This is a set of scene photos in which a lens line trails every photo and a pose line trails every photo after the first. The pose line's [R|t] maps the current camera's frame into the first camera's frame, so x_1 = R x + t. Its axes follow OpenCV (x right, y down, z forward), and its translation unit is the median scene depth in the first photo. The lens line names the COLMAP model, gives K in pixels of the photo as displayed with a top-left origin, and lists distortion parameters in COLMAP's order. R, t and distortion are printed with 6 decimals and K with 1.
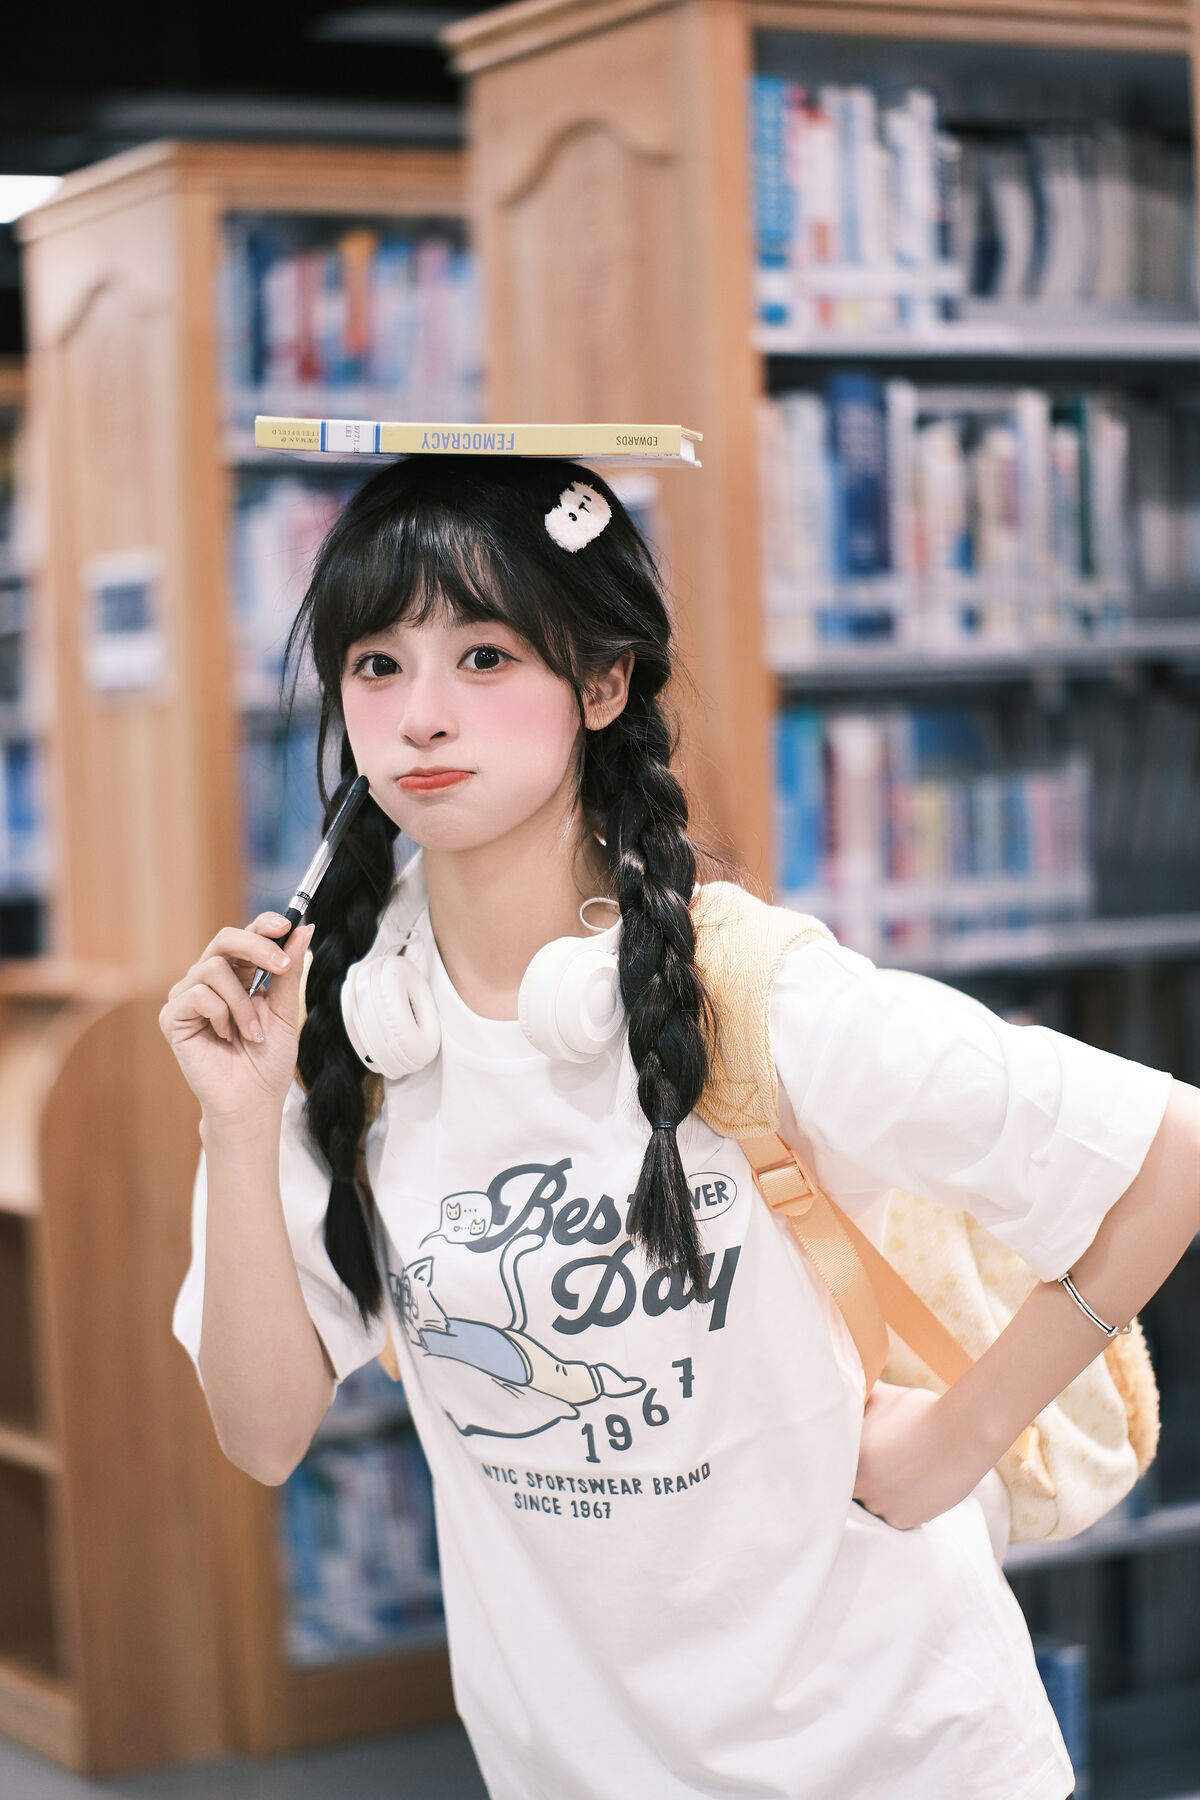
lens RADIAL K [[4095.6, 0, 603.9], [0, 4095.6, 907.2], [0, 0, 1]] dist [0.025203, 0.000000]
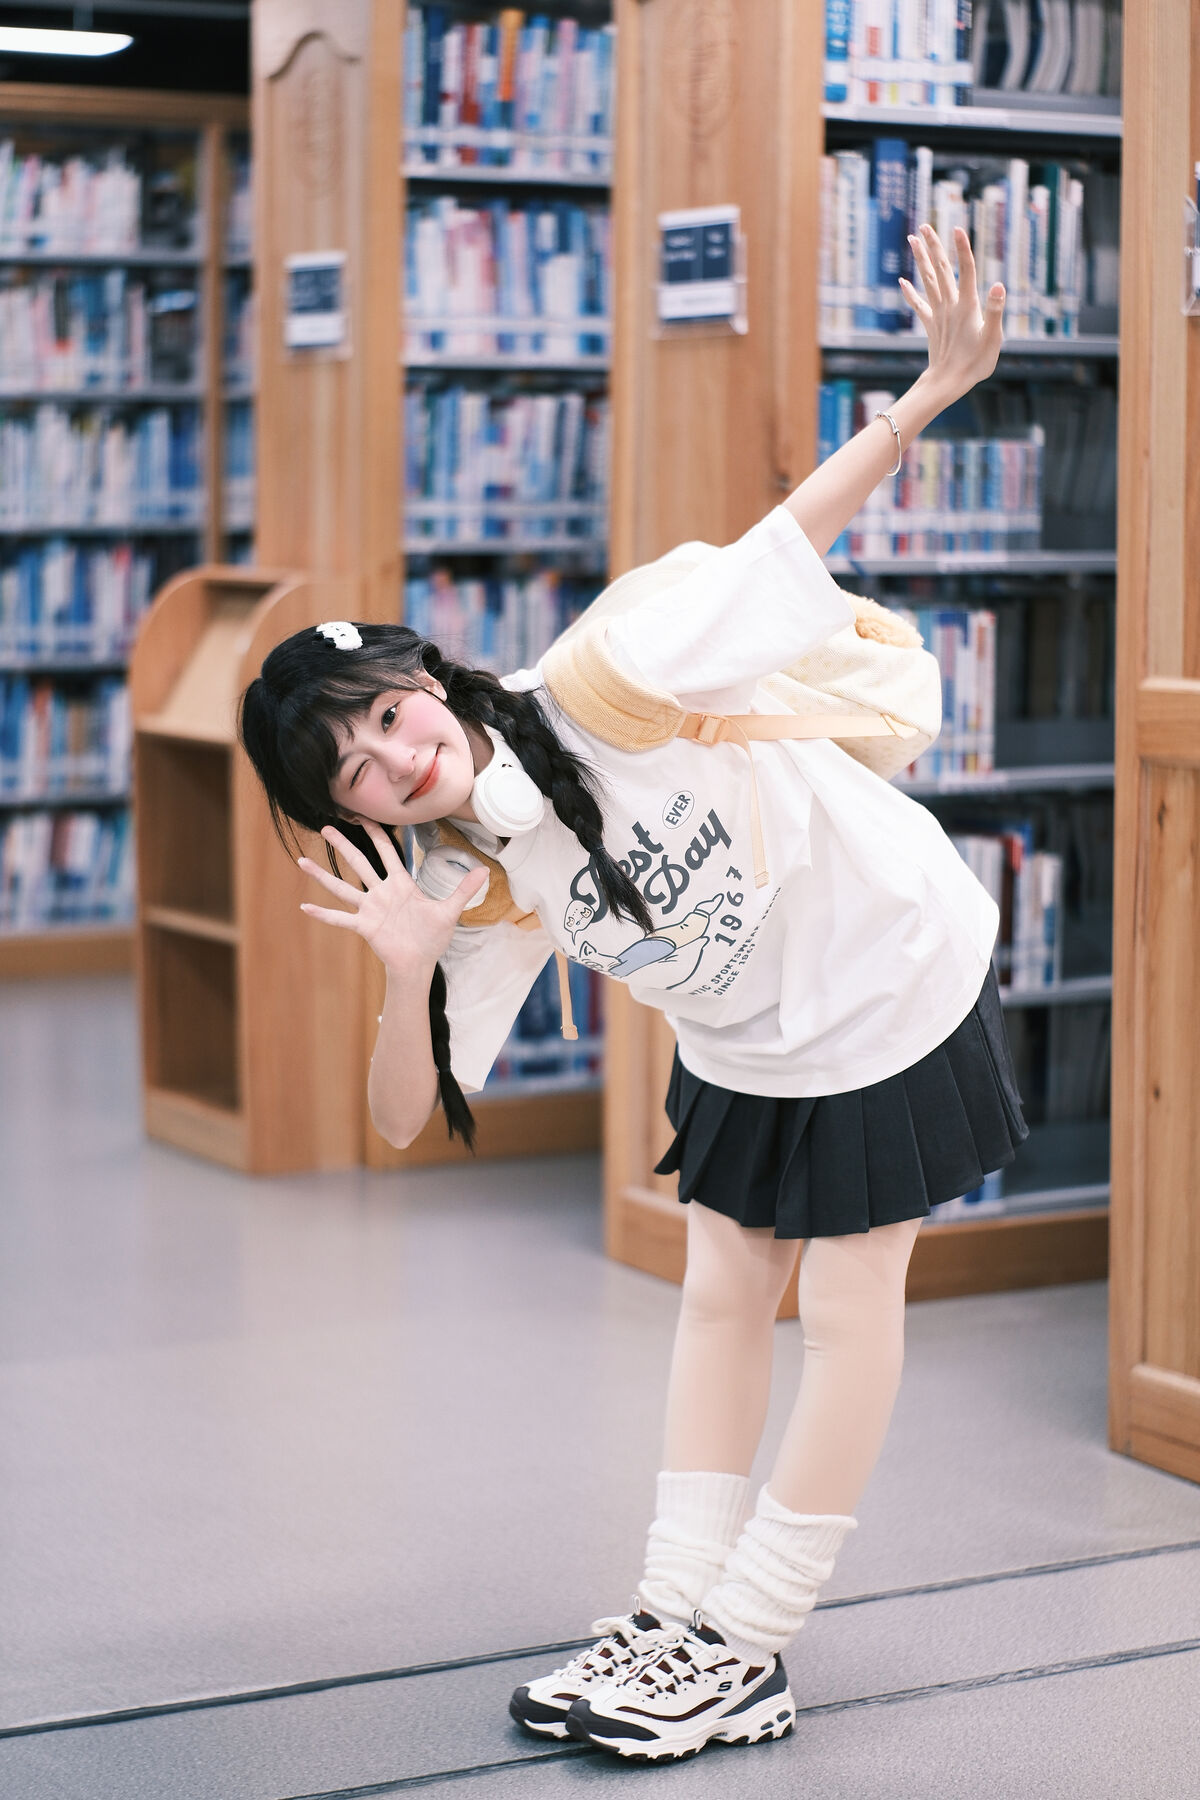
lens RADIAL K [[4095.6, 0, 599.7], [0, 4095.6, 895.9], [0, 0, 1]] dist [0.025203, 0.000000]
pose [[0.998682, 0.051292, 0.001737, -0.025849], [-0.051304, 0.996904, 0.059588, 0.045707], [0.001325, -0.059598, 0.998222, -0.385322]]
